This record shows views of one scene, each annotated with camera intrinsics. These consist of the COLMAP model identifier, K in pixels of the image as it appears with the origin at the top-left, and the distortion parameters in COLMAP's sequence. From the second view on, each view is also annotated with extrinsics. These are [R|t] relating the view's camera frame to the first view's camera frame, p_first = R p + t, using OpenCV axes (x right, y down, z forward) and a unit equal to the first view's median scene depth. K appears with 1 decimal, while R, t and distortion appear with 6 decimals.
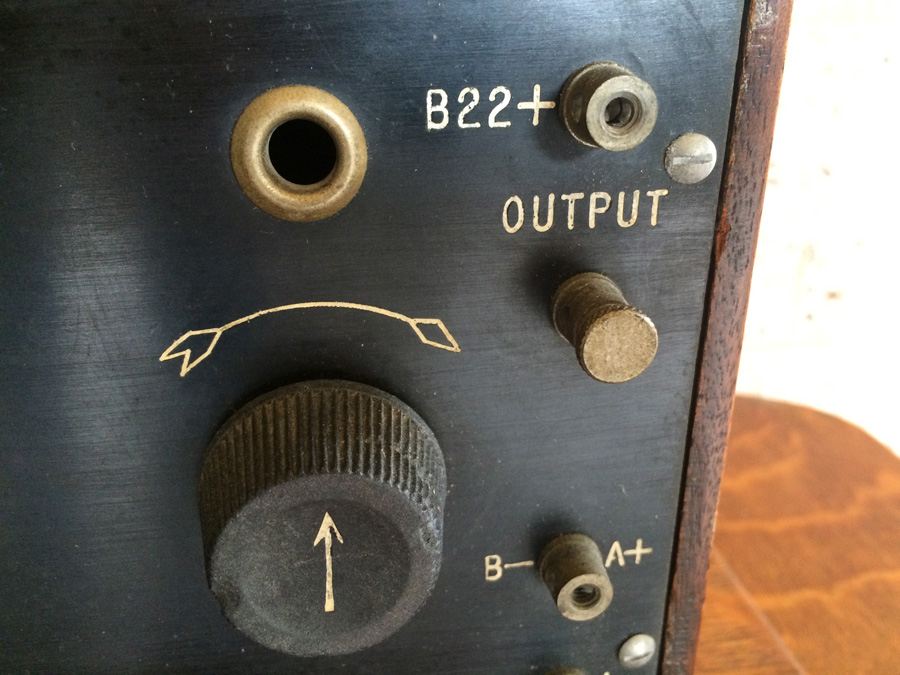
lens RADIAL K [[777.7, 0, 447.6], [0, 777.7, 340.8], [0, 0, 1]] dist [0.052820, -0.116144]
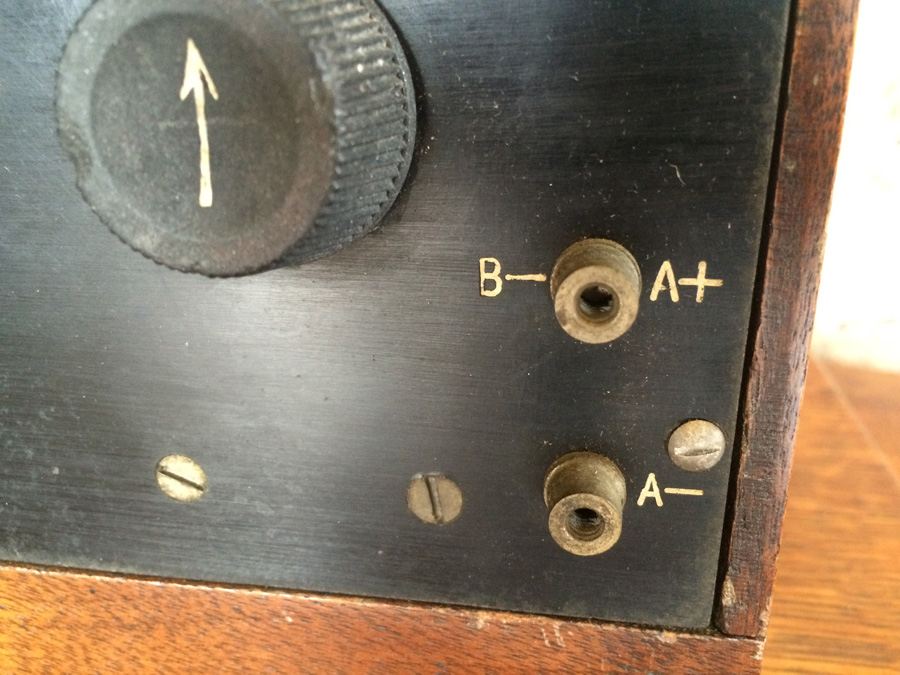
lens RADIAL K [[777.7, 0, 454.5], [0, 777.7, 334.1], [0, 0, 1]] dist [0.052820, -0.116144]
pose [[0.951954, 0.104645, -0.287806, 0.258803], [-0.112809, 0.993546, -0.011880, 0.375730], [0.284706, 0.043776, 0.957615, 0.288926]]
